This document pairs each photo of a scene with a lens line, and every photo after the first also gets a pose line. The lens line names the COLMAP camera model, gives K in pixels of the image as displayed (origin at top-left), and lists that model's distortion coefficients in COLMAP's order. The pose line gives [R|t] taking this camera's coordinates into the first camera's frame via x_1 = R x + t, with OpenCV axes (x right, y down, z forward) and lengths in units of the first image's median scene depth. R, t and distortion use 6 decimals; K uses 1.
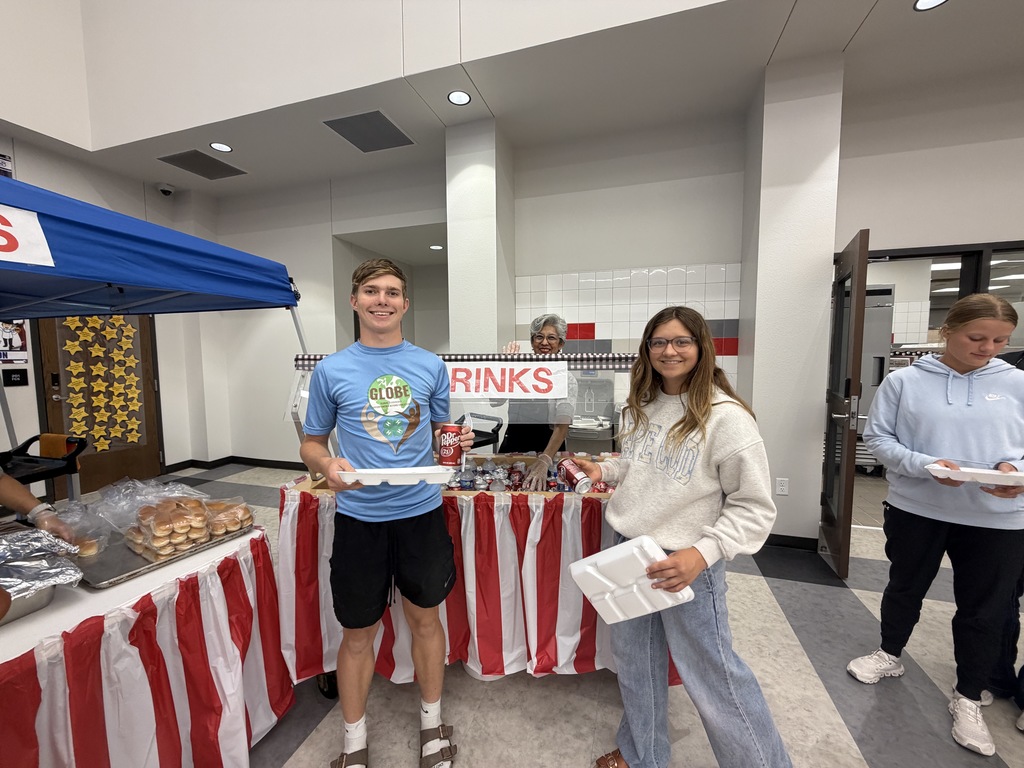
lens RADIAL K [[424.5, 0, 512.0], [0, 424.5, 384.0], [0, 0, 1]] dist [0.000309, 0.000076]
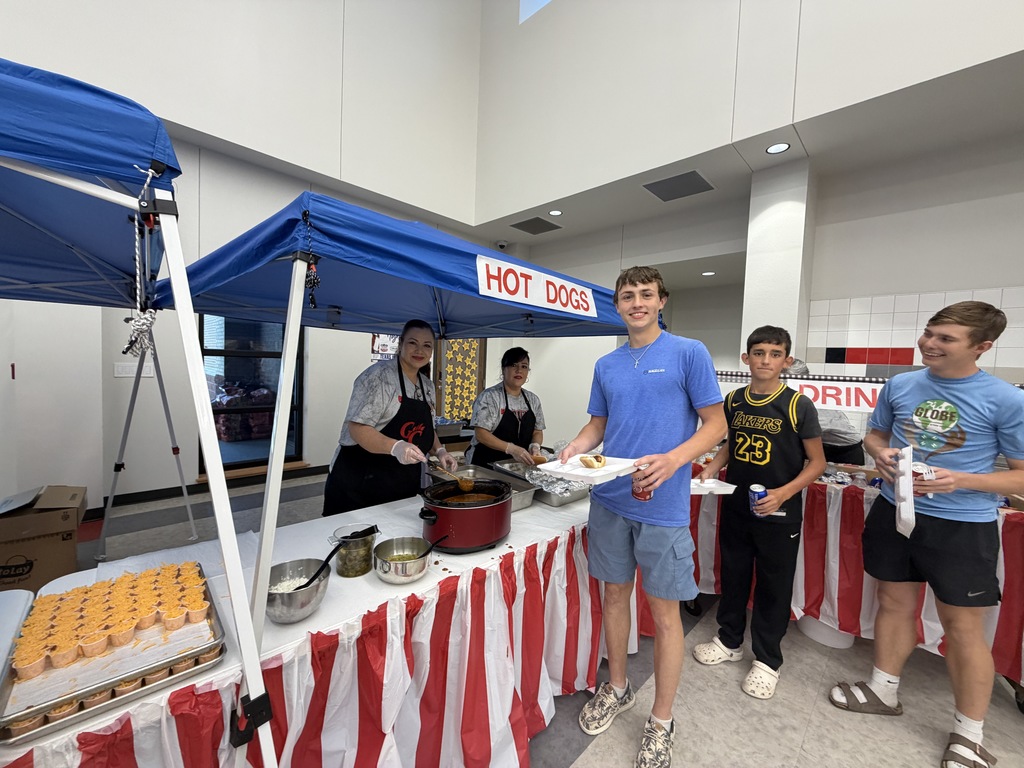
lens RADIAL K [[416.2, 0, 506.2], [0, 416.2, 383.0], [0, 0, 1]] dist [-0.009158, -0.000068]
pose [[0.879551, 0.063775, -0.471510, -0.166970], [-0.080157, 0.996674, -0.014718, 0.020937], [0.469003, 0.050740, 0.881738, -0.234321]]
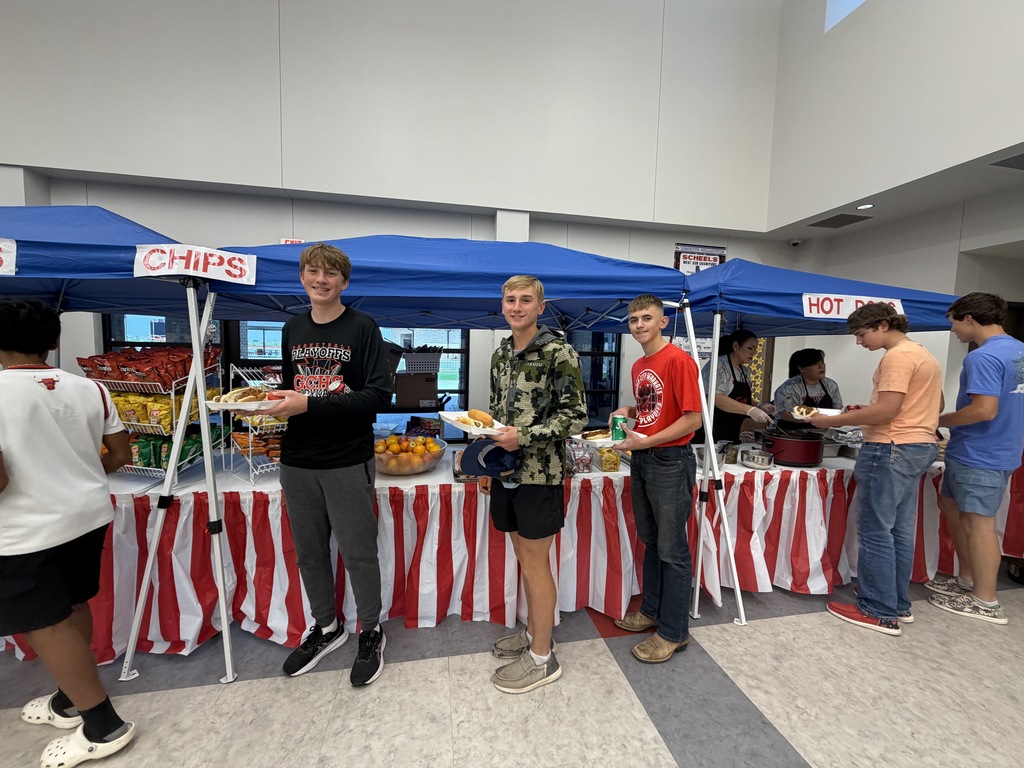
lens RADIAL K [[401.6, 0, 511.4], [0, 401.6, 382.7], [0, 0, 1]] dist [-0.003179, -0.000178]
pose [[0.462542, 0.087224, -0.882296, -0.029954], [-0.093671, 0.994387, 0.049198, 0.048251], [0.881635, 0.059889, 0.468116, -0.591851]]
